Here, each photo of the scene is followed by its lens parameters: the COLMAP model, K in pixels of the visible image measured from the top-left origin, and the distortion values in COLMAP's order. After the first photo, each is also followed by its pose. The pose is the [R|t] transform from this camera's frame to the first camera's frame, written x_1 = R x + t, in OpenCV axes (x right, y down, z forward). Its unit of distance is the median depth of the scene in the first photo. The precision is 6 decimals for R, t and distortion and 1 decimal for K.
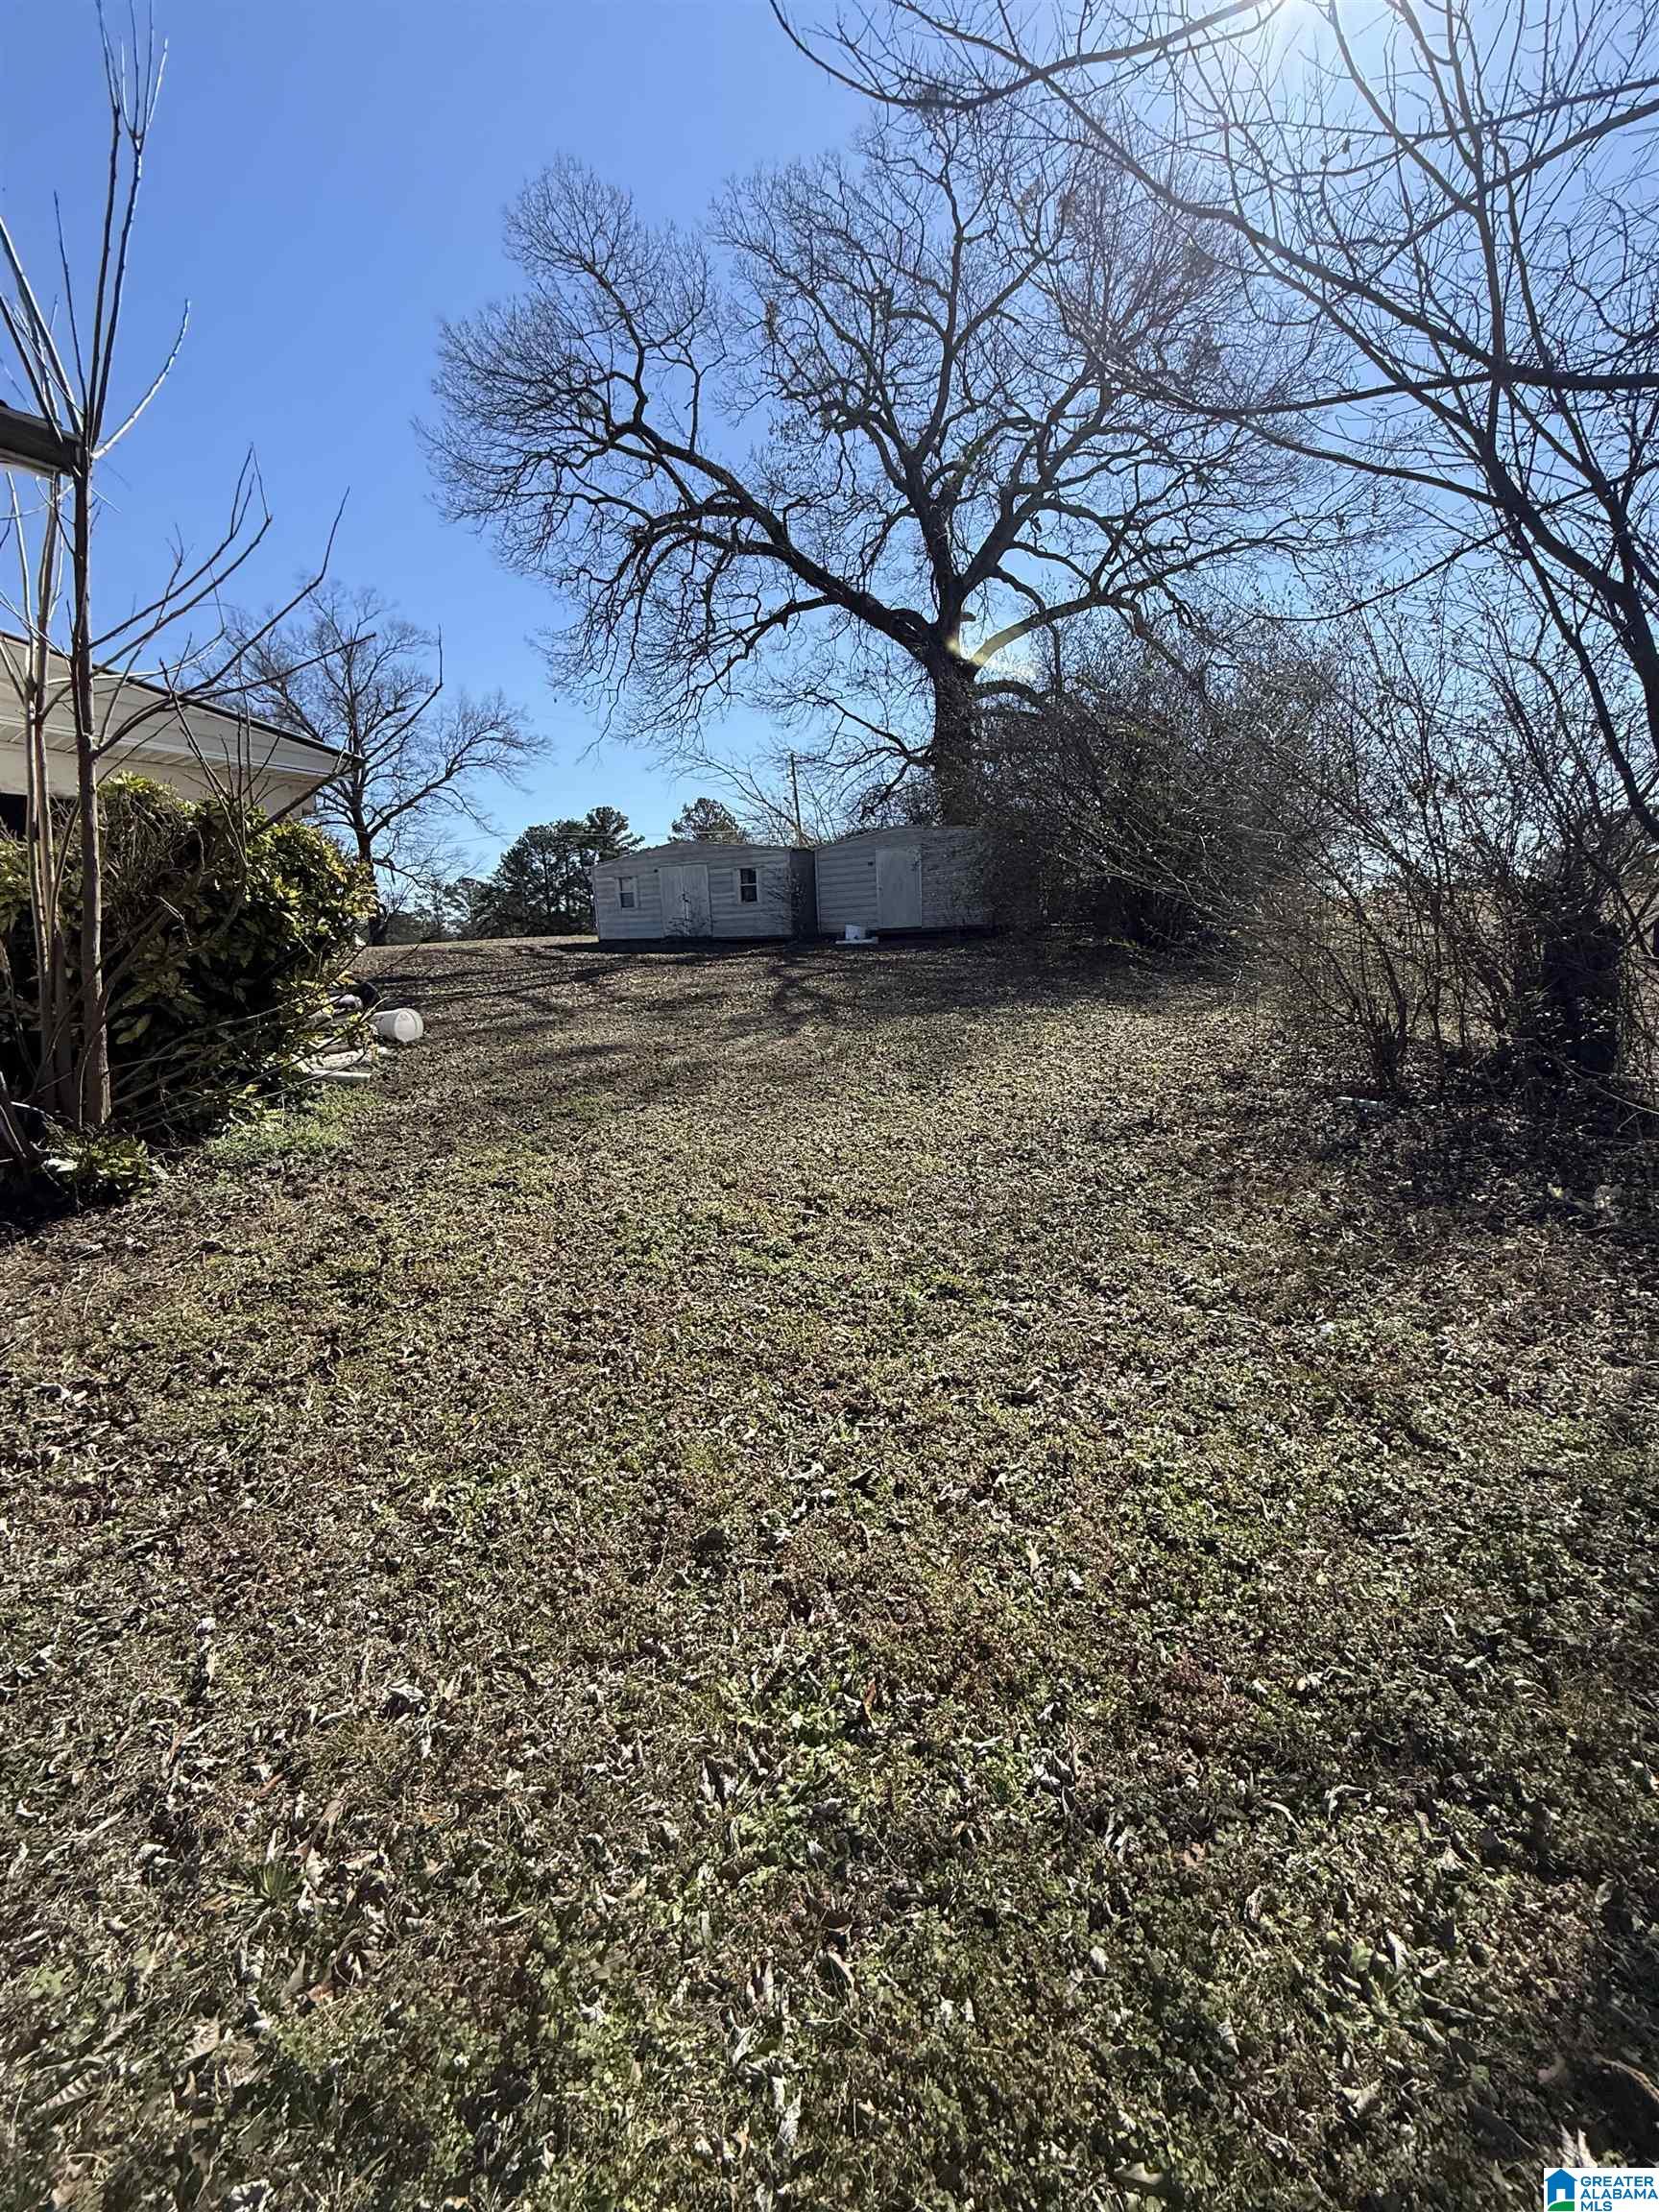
lens RADIAL K [[883.2, 0, 828.5], [0, 883.2, 1096.8], [0, 0, 1]] dist [-0.002071, -0.000269]
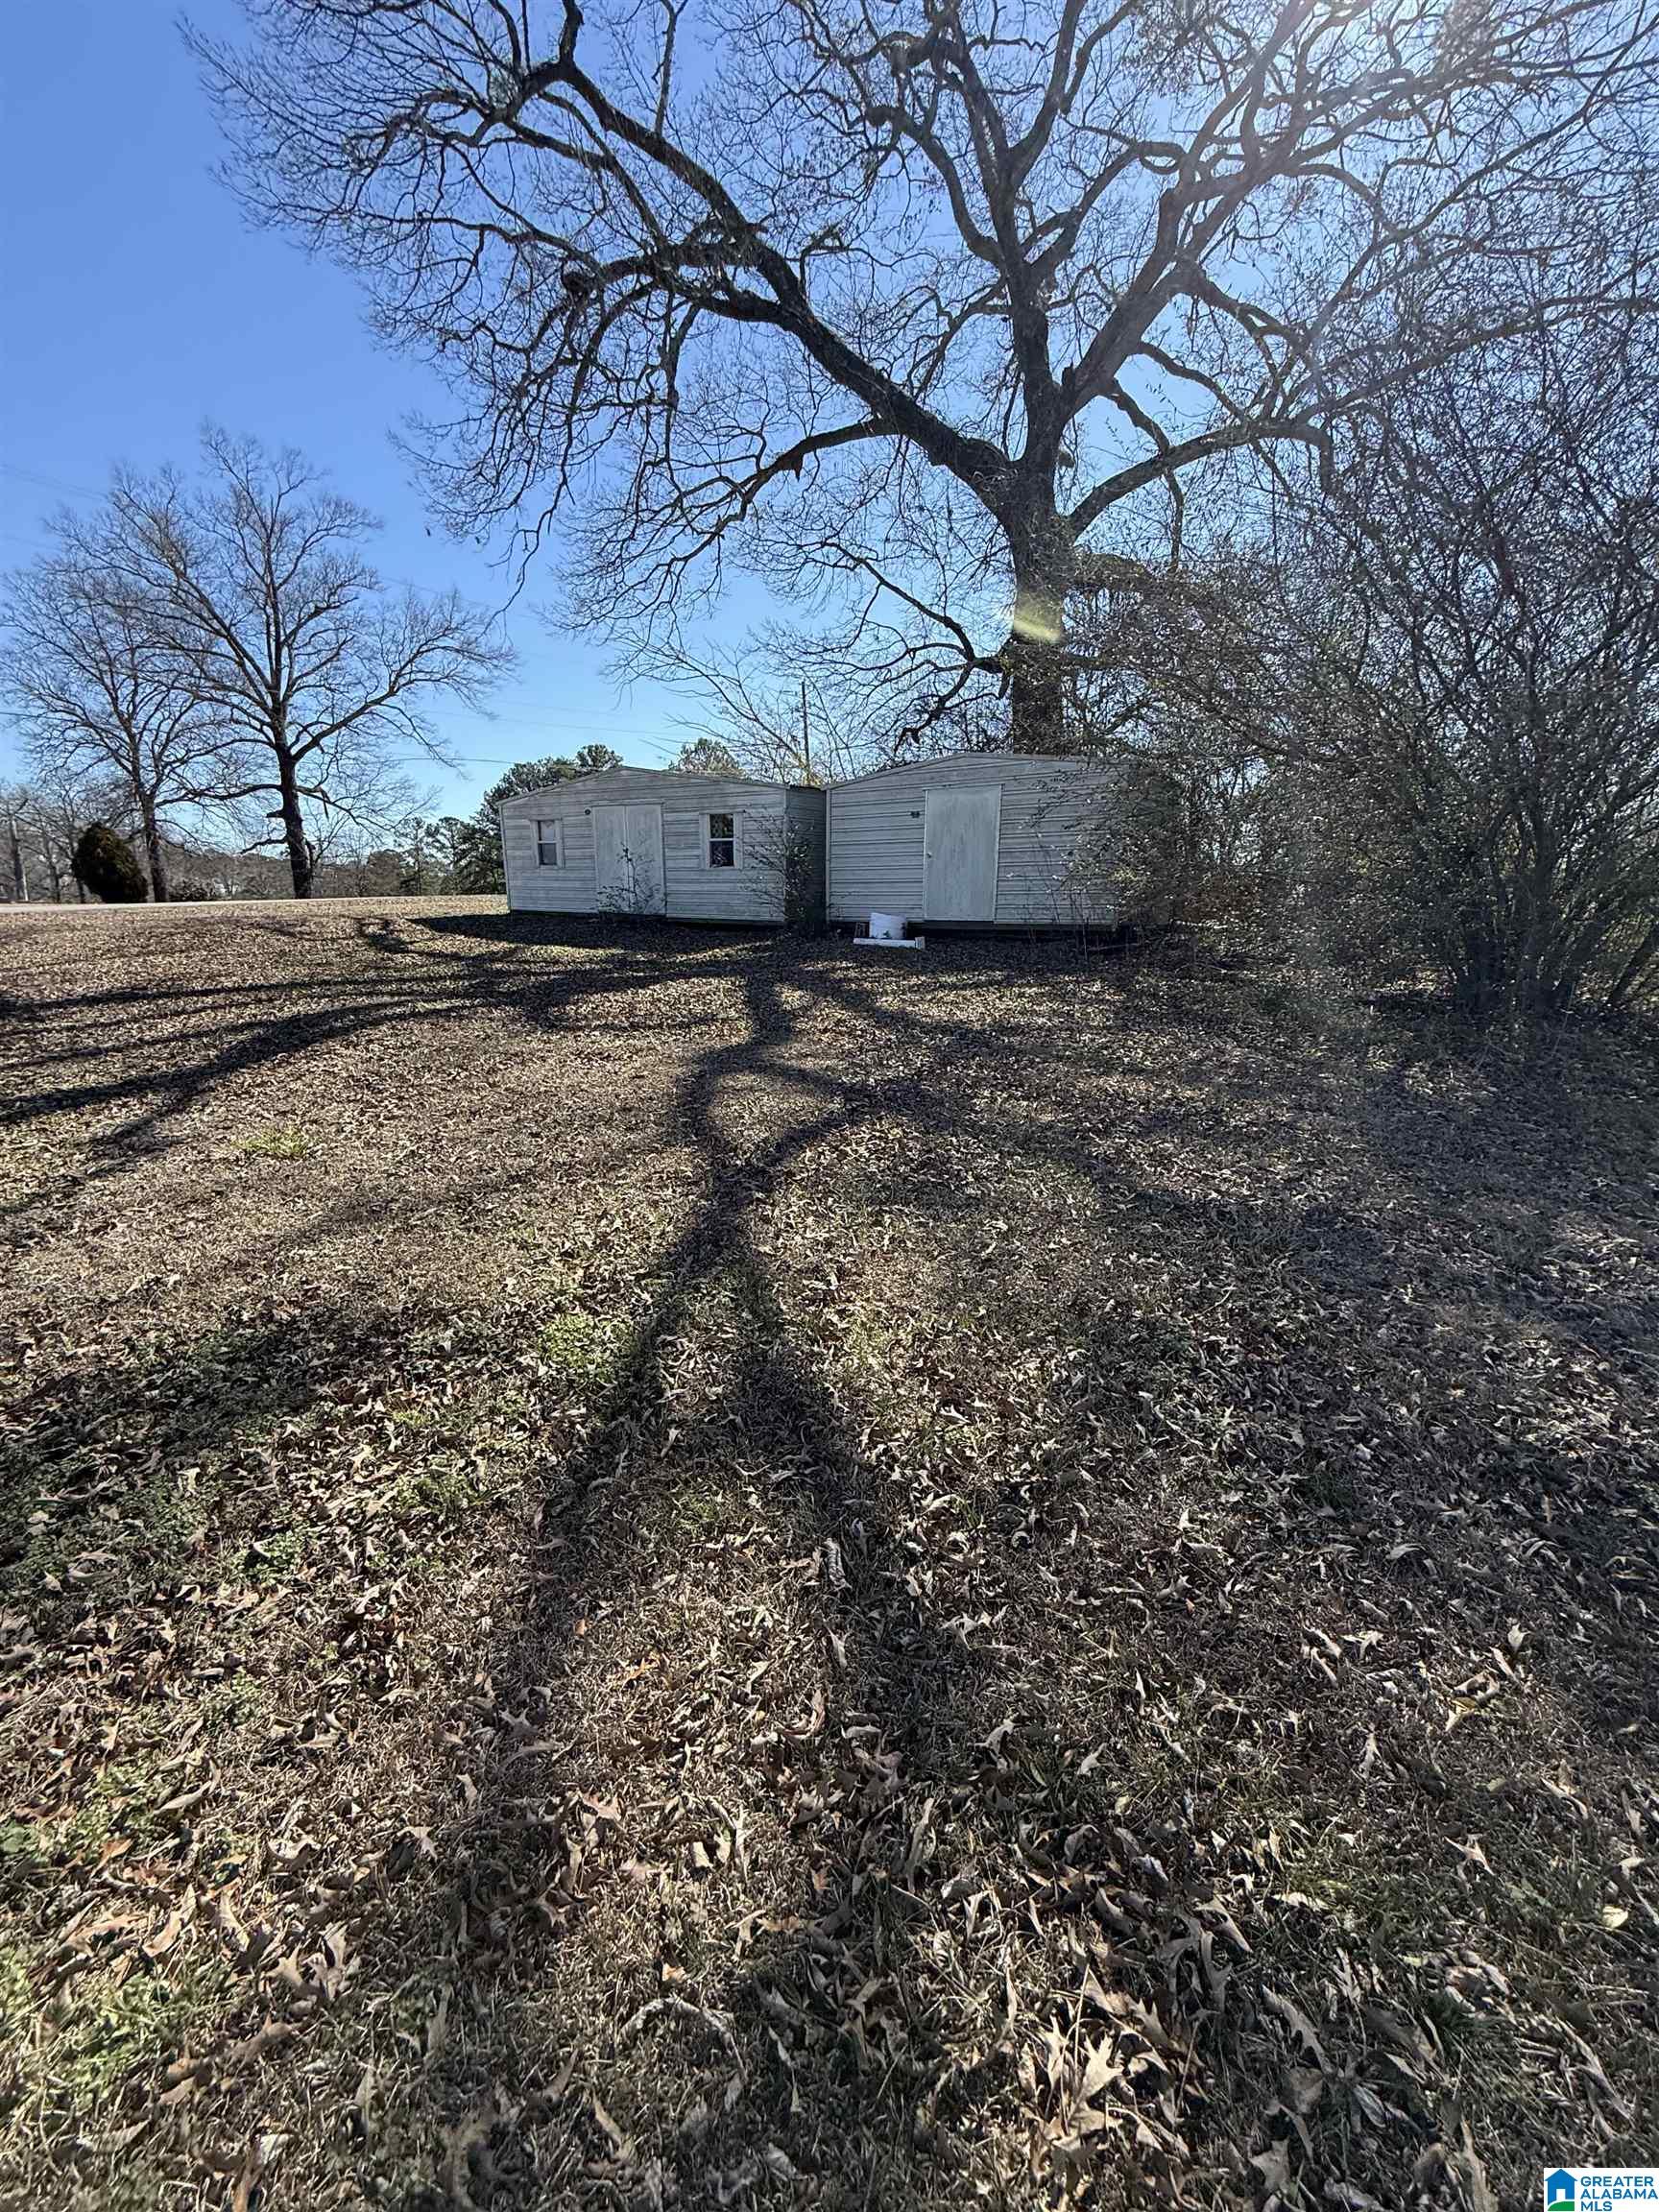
lens RADIAL K [[883.2, 0, 828.5], [0, 883.2, 1096.8], [0, 0, 1]] dist [-0.002071, -0.000269]
pose [[0.999014, 0.044312, 0.002758, -0.005189], [-0.044392, 0.997976, 0.045540, -0.075940], [-0.000735, -0.045618, 0.998959, 0.308611]]
